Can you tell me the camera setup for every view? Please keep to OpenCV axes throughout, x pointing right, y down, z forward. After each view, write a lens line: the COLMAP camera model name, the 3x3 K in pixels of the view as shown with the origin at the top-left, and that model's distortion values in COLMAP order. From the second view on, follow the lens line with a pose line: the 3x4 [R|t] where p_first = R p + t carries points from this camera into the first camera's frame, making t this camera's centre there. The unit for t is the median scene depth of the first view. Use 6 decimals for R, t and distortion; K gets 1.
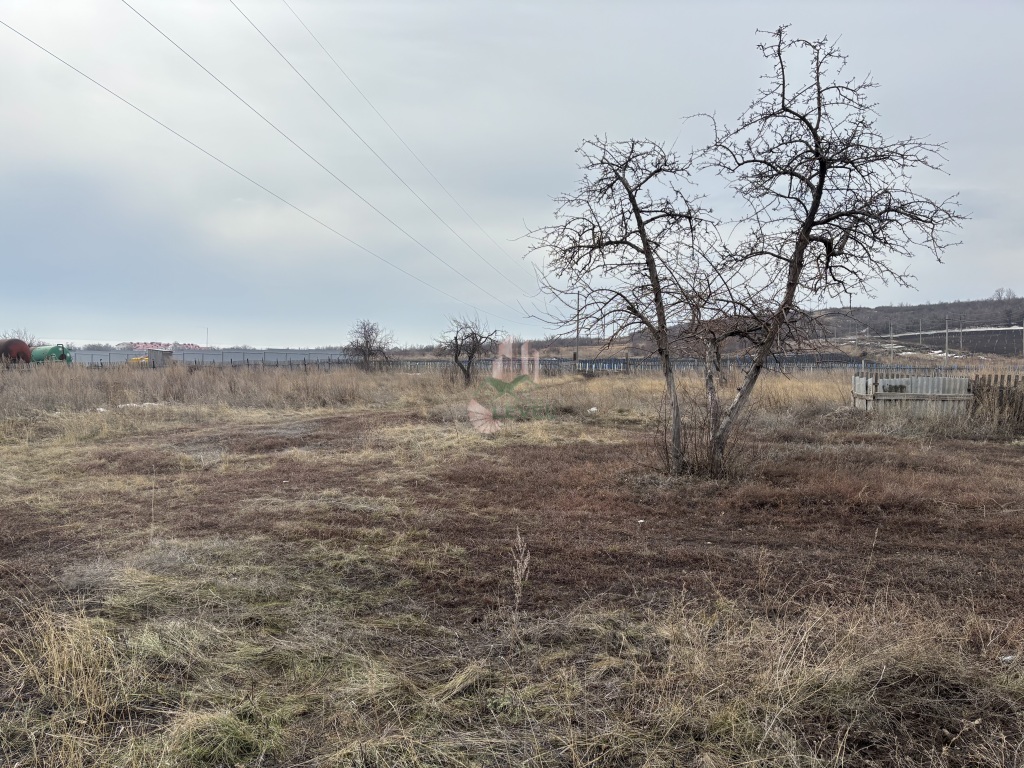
lens RADIAL K [[771.8, 0, 511.5], [0, 771.8, 386.2], [0, 0, 1]] dist [0.064230, -0.062252]
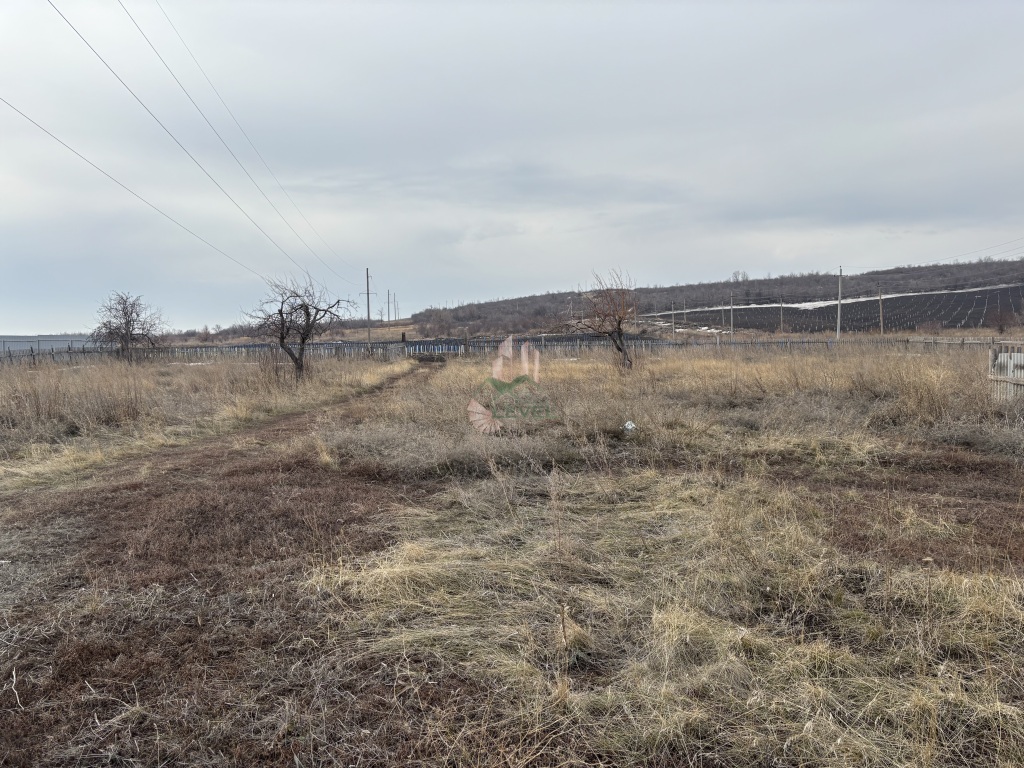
lens RADIAL K [[771.8, 0, 514.4], [0, 771.8, 382.1], [0, 0, 1]] dist [0.064230, -0.062252]
pose [[0.958358, -0.036602, 0.283213, -0.040539], [0.031610, 0.999254, 0.022178, -0.004761], [-0.283813, -0.012302, 0.958801, 0.158197]]
